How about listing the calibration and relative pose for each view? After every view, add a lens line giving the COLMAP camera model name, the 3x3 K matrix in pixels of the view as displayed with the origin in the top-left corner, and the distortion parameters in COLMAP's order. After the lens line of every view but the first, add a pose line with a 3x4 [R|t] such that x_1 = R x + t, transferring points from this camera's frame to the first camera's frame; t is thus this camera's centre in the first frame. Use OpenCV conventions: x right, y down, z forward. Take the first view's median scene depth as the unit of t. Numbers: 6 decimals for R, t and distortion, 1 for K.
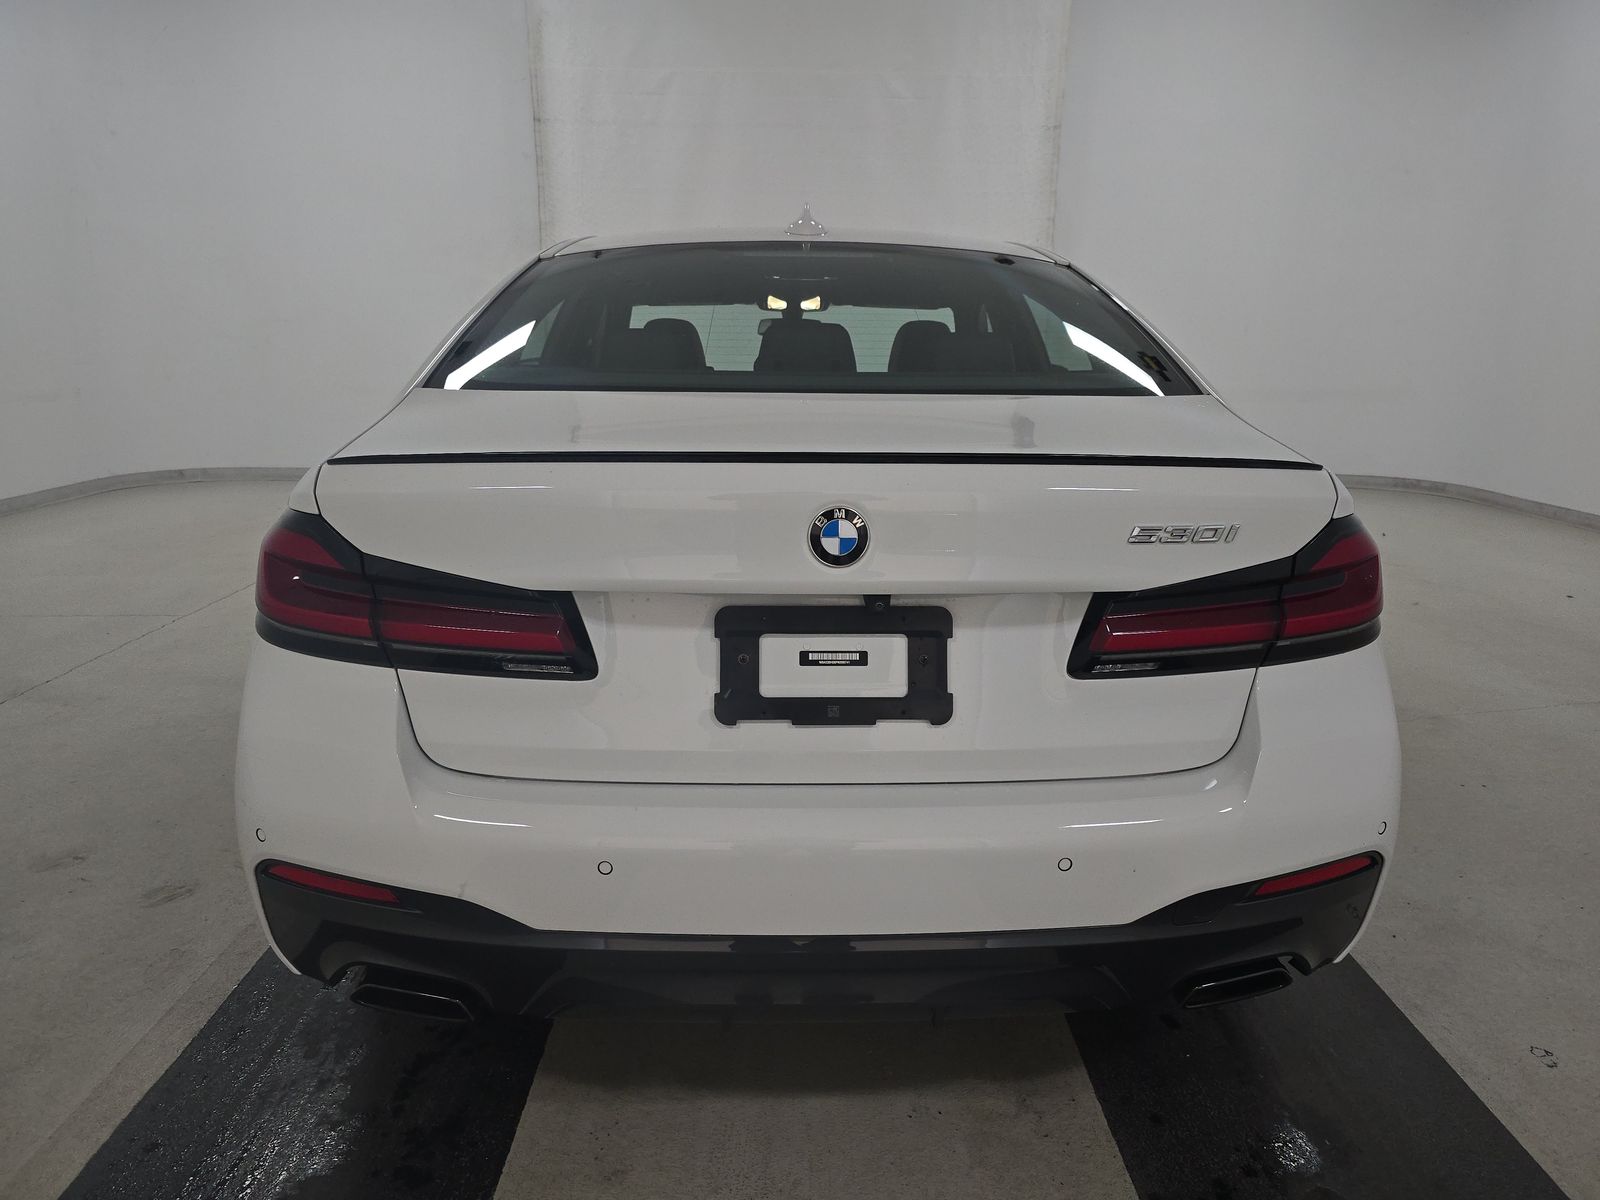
lens RADIAL K [[1058.5, 0, 796.8], [0, 1058.5, 607.3], [0, 0, 1]] dist [0.039641, -0.001303]
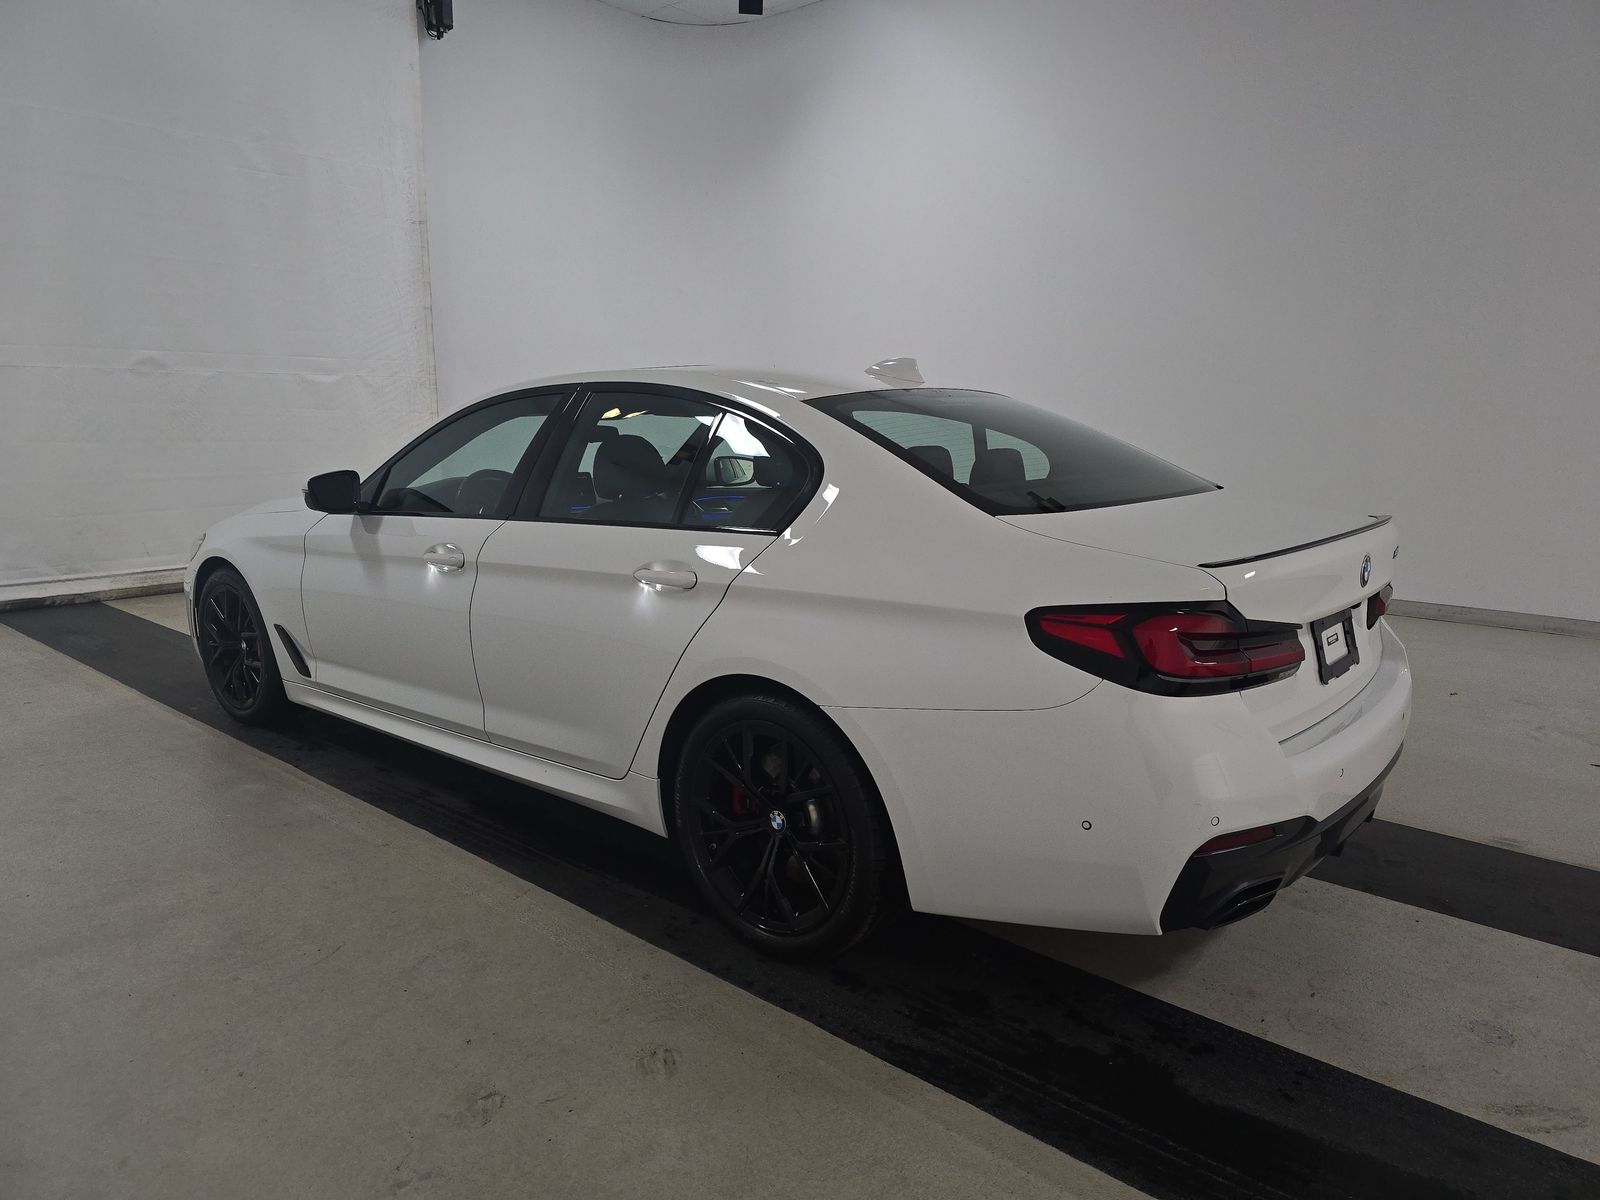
lens RADIAL K [[1058.5, 0, 807.4], [0, 1058.5, 614.5], [0, 0, 1]] dist [0.039641, -0.001303]
pose [[0.668135, -0.157907, 0.727091, -0.324238], [0.193684, 0.980441, 0.034950, -0.038845], [-0.718389, 0.117474, 0.685651, 0.061998]]
